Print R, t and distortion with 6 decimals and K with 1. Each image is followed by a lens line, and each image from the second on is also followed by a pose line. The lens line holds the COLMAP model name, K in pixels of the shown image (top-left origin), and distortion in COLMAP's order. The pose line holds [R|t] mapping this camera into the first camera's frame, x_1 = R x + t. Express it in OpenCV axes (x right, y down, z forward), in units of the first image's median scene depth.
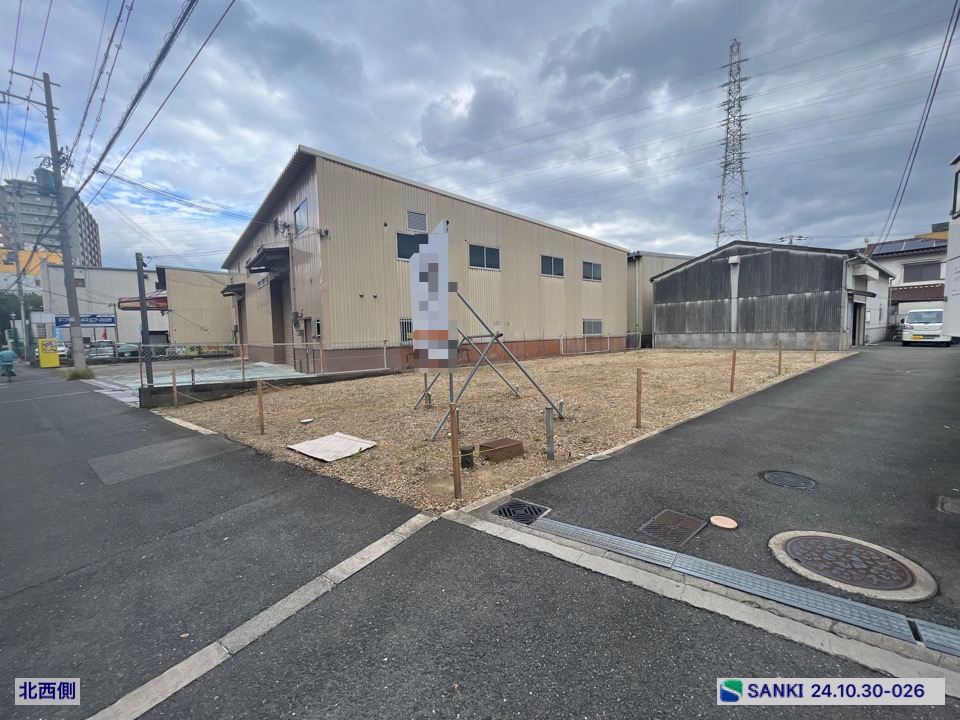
lens RADIAL K [[385.3, 0, 476.2], [0, 385.3, 360.2], [0, 0, 1]] dist [-0.004029, 0.000076]
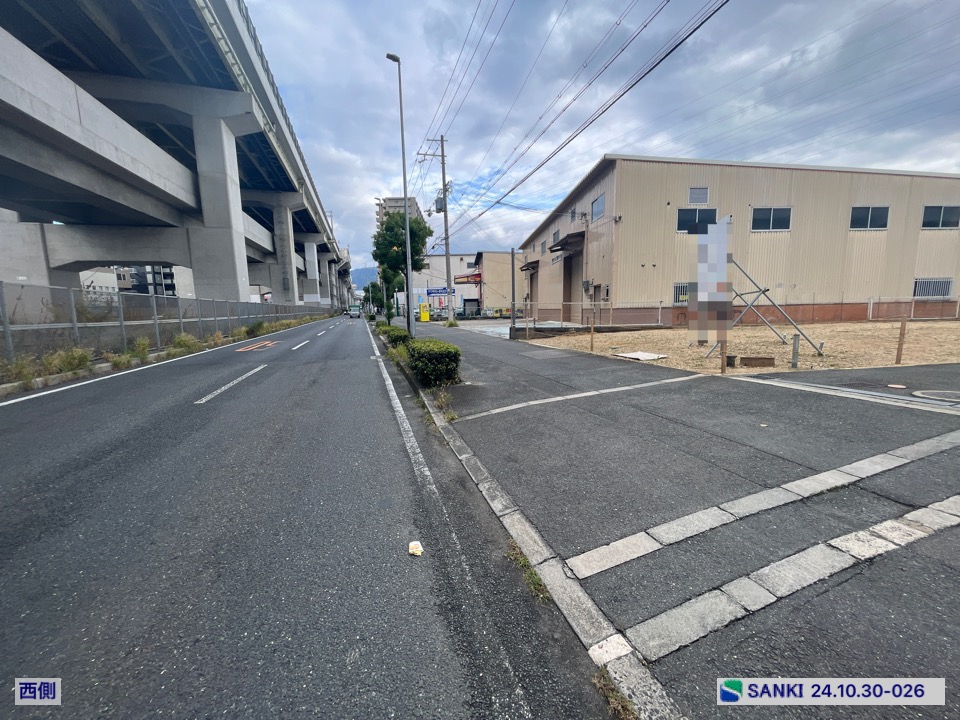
lens RADIAL K [[385.3, 0, 475.4], [0, 385.3, 362.2], [0, 0, 1]] dist [-0.004029, 0.000076]
pose [[0.807660, 0.089404, -0.582832, 0.020030], [-0.040738, 0.994537, 0.096105, 0.048941], [0.588240, -0.053877, 0.806890, -0.359179]]
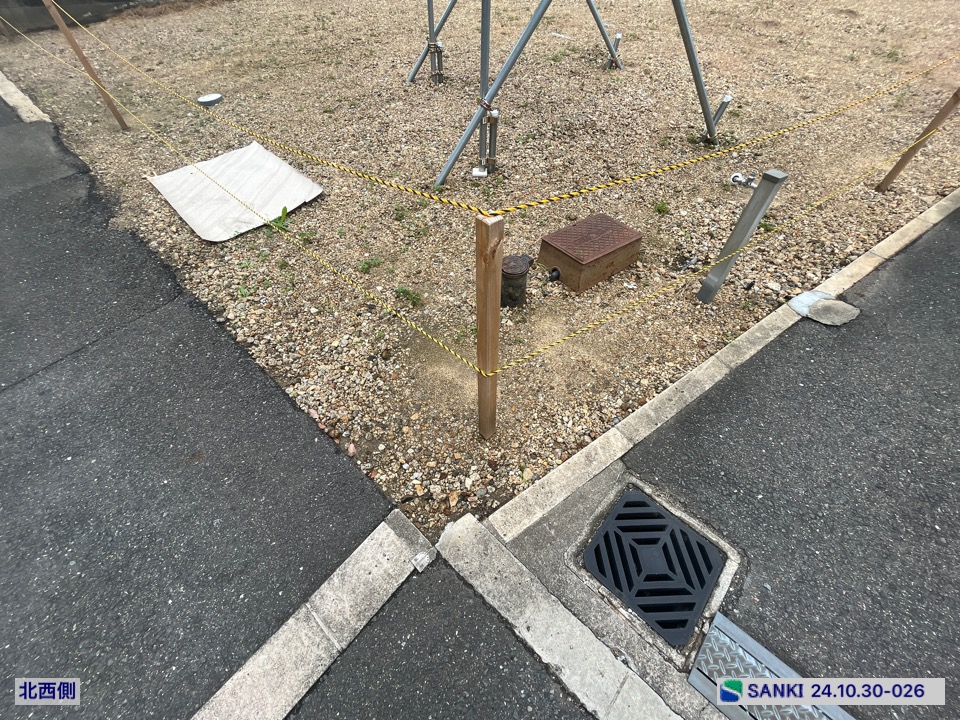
lens RADIAL K [[385.3, 0, 477.4], [0, 385.3, 360.1], [0, 0, 1]] dist [-0.004029, 0.000076]
pose [[0.995761, 0.089742, -0.020162, -0.016195], [-0.046941, 0.684329, 0.727661, 0.001113], [0.079099, -0.723630, 0.685641, 0.226755]]
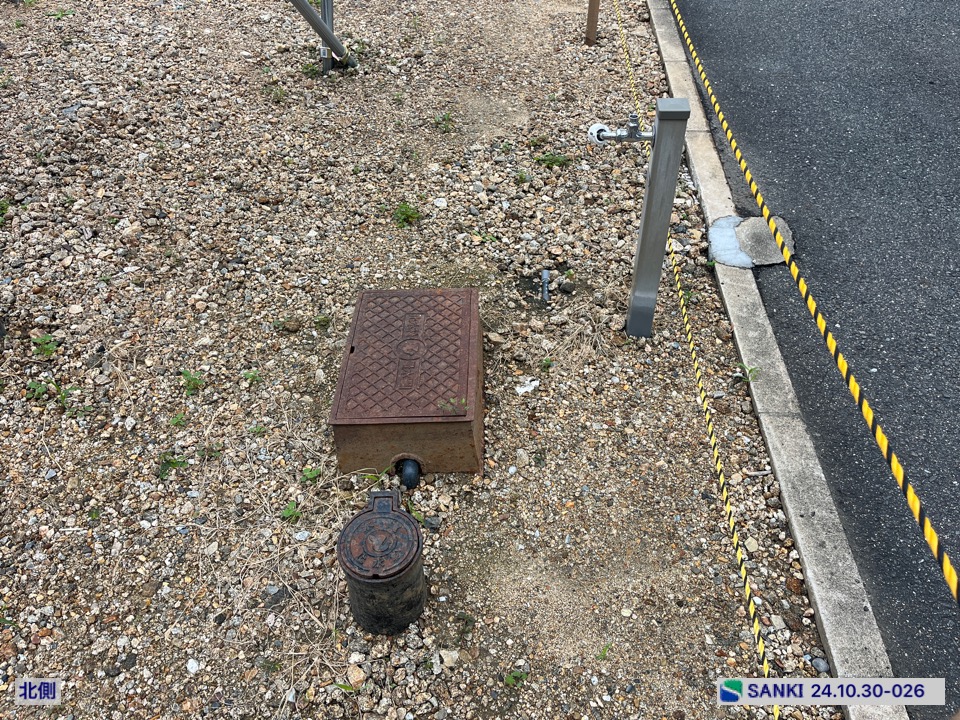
lens RADIAL K [[723.9, 0, 481.2], [0, 723.9, 363.7], [0, 0, 1]] dist [0.043491, -0.044921]
pose [[0.663414, -0.496855, 0.559479, -0.043735], [0.031716, 0.765714, 0.642398, -0.002844], [-0.747580, -0.408431, 0.523744, 0.298529]]
